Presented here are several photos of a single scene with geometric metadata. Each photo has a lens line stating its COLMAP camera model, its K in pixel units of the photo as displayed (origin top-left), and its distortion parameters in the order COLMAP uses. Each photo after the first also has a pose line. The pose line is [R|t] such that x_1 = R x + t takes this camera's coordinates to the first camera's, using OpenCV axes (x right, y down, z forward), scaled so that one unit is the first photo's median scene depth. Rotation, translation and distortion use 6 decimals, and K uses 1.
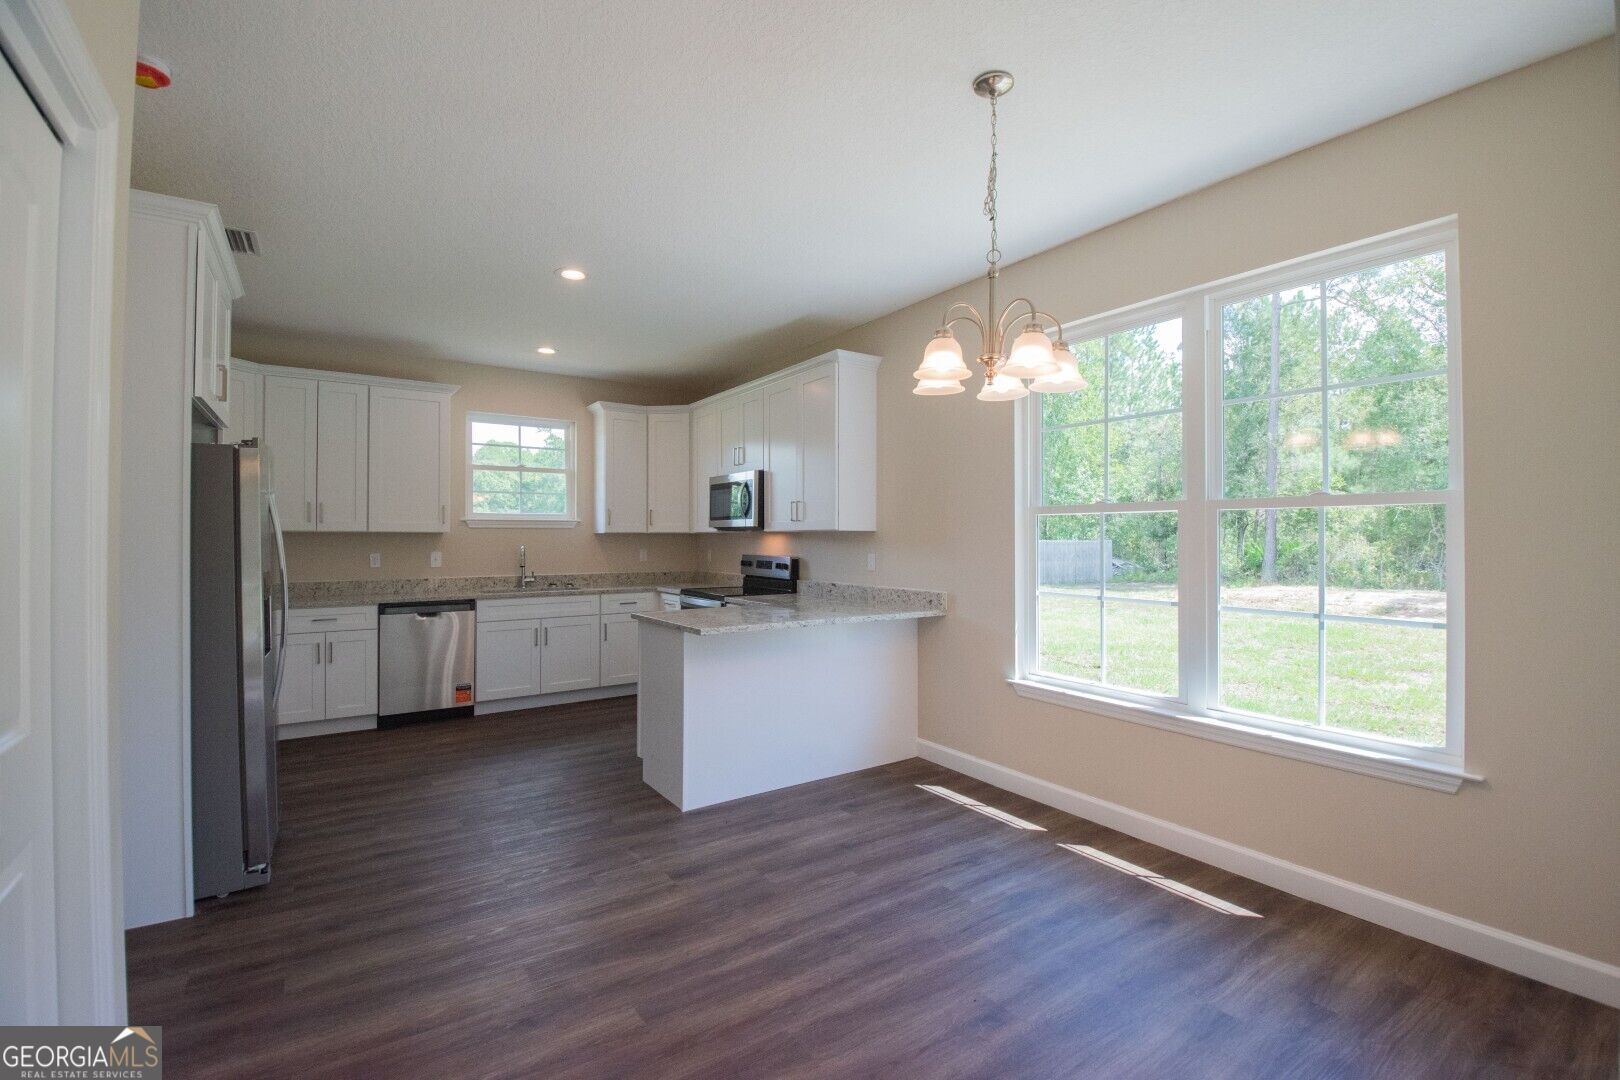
lens RADIAL K [[762.0, 0, 818.1], [0, 762.0, 524.8], [0, 0, 1]] dist [0.054424, -0.050190]
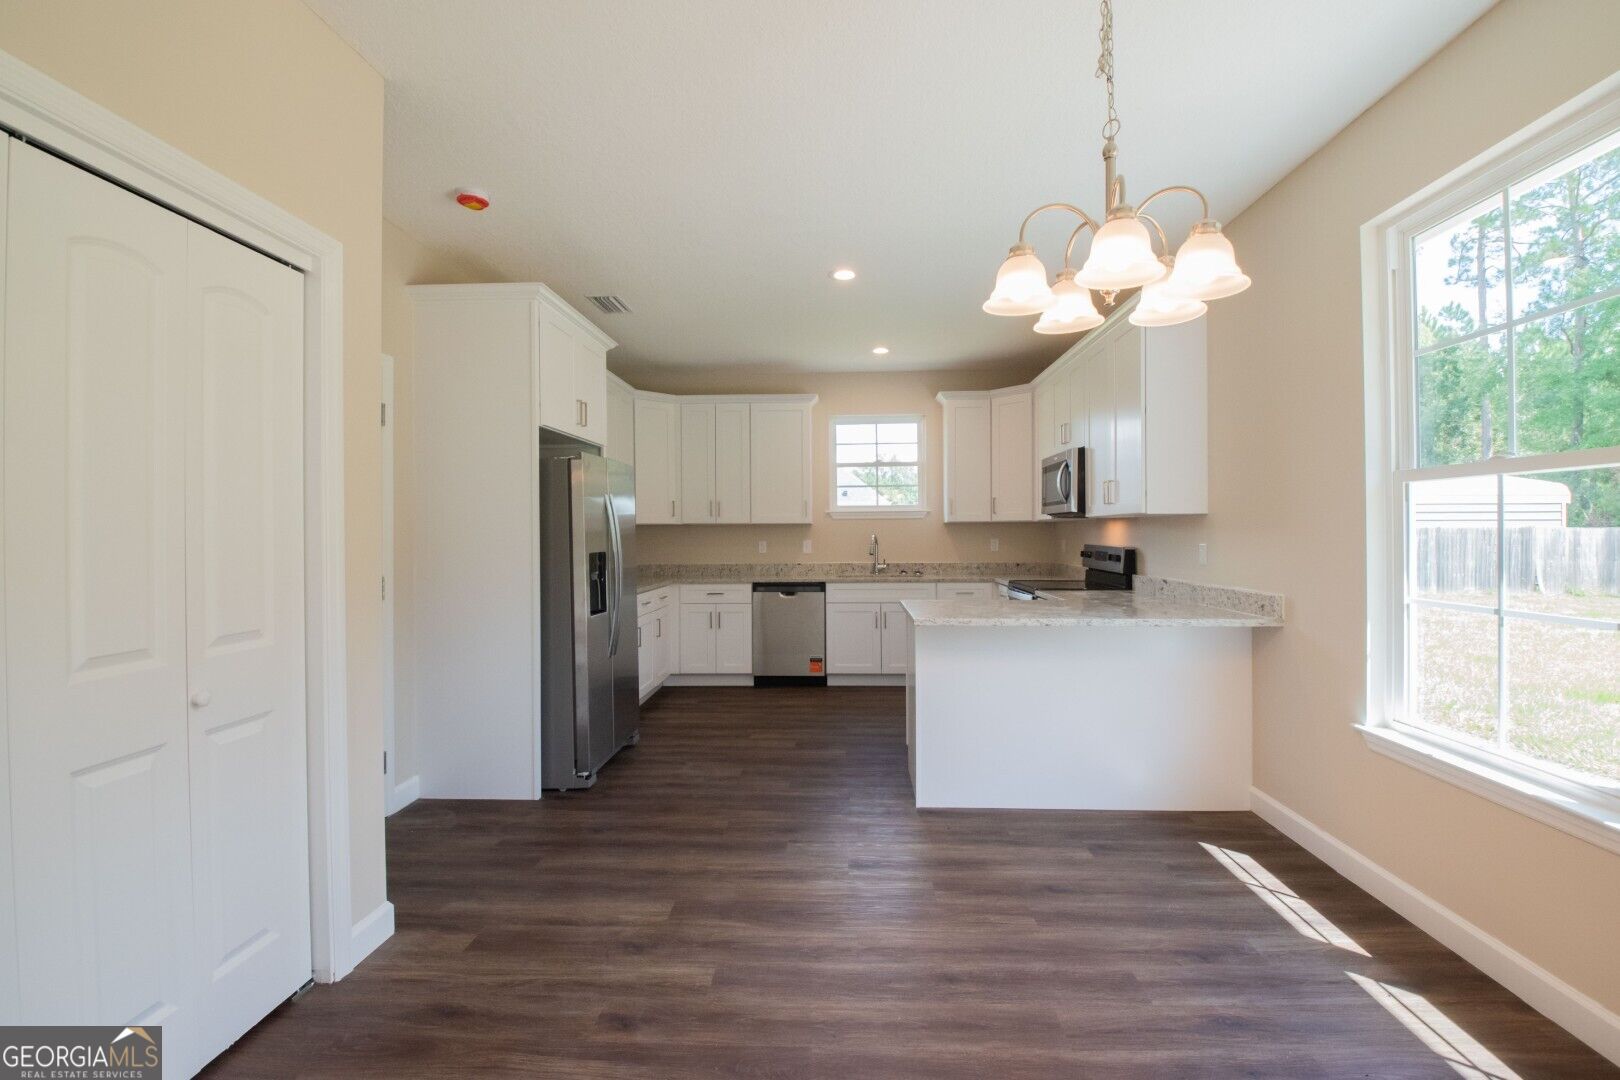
lens RADIAL K [[762.0, 0, 818.1], [0, 762.0, 524.8], [0, 0, 1]] dist [0.054424, -0.050190]
pose [[0.780597, -0.012379, -0.624912, 0.254747], [0.017711, 0.999840, 0.002317, 0.010397], [0.624783, -0.012876, 0.780692, 0.131636]]
